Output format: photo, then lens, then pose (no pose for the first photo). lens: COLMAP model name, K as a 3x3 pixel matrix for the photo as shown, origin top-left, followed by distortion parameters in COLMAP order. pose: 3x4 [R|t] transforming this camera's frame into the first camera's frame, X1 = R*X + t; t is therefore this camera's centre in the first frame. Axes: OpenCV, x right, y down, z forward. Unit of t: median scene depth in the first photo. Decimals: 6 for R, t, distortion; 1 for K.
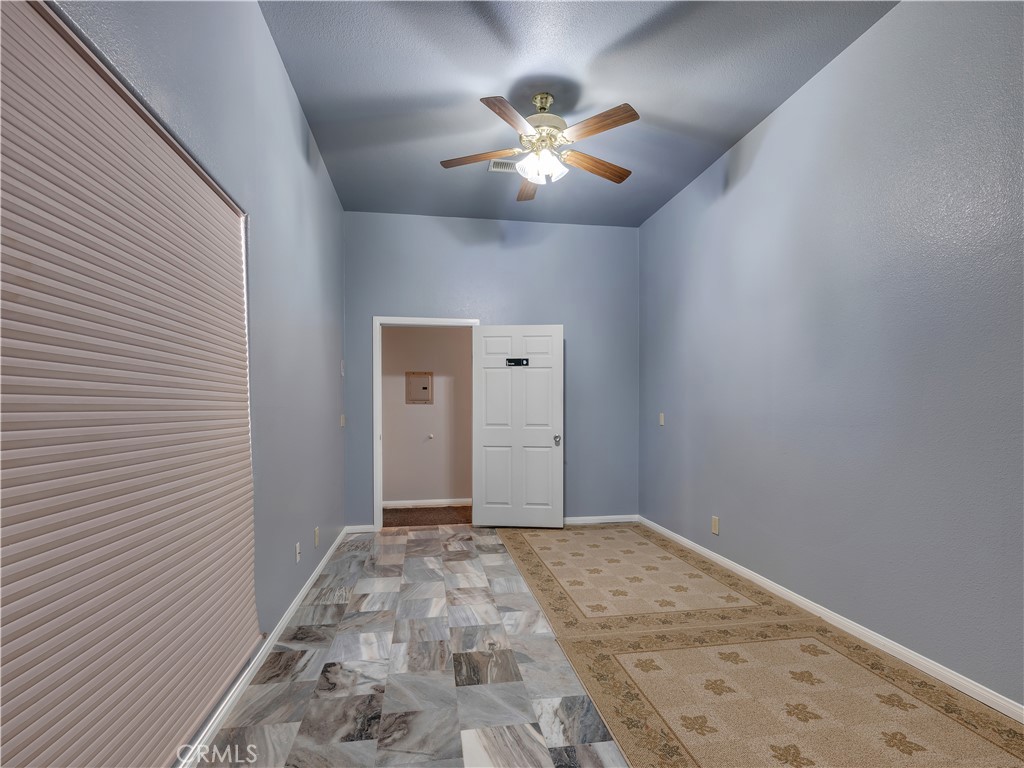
lens RADIAL K [[476.5, 0, 512.0], [0, 476.5, 384.0], [0, 0, 1]] dist [0.002389, 0.000518]
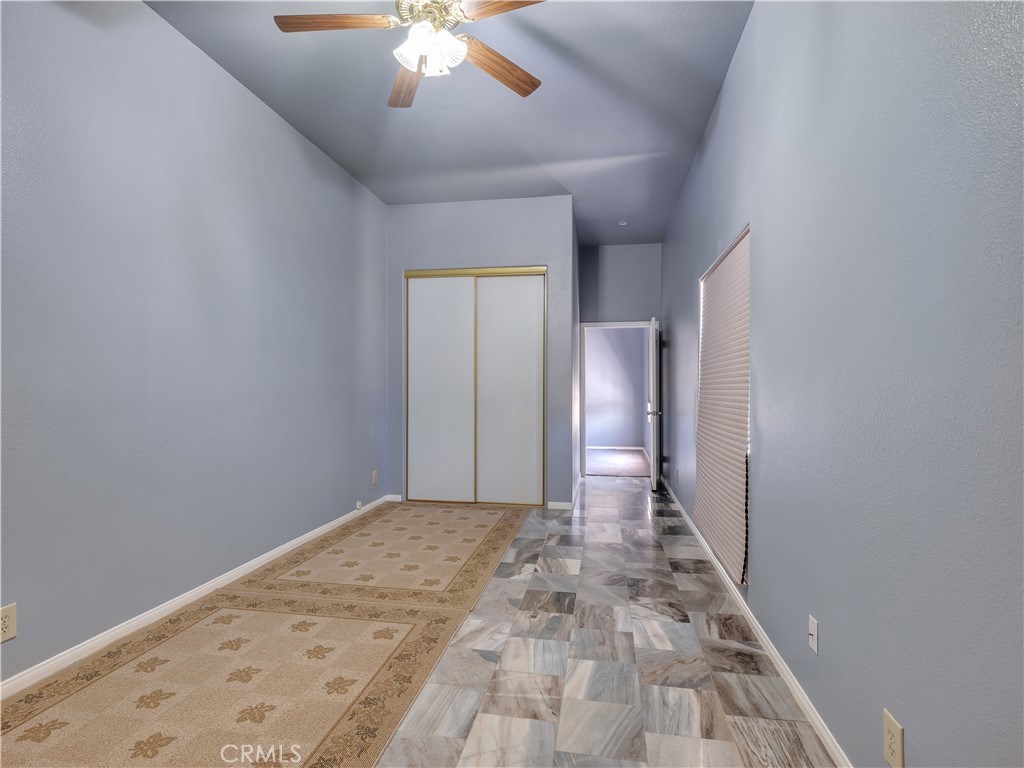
lens RADIAL K [[476.5, 0, 512.0], [0, 476.5, 384.0], [0, 0, 1]] dist [0.002389, 0.000518]
pose [[-0.932081, 0.001668, 0.362247, -0.363685], [-0.021185, 0.998027, -0.059107, 0.102916], [-0.361631, -0.062767, -0.930206, 1.957939]]
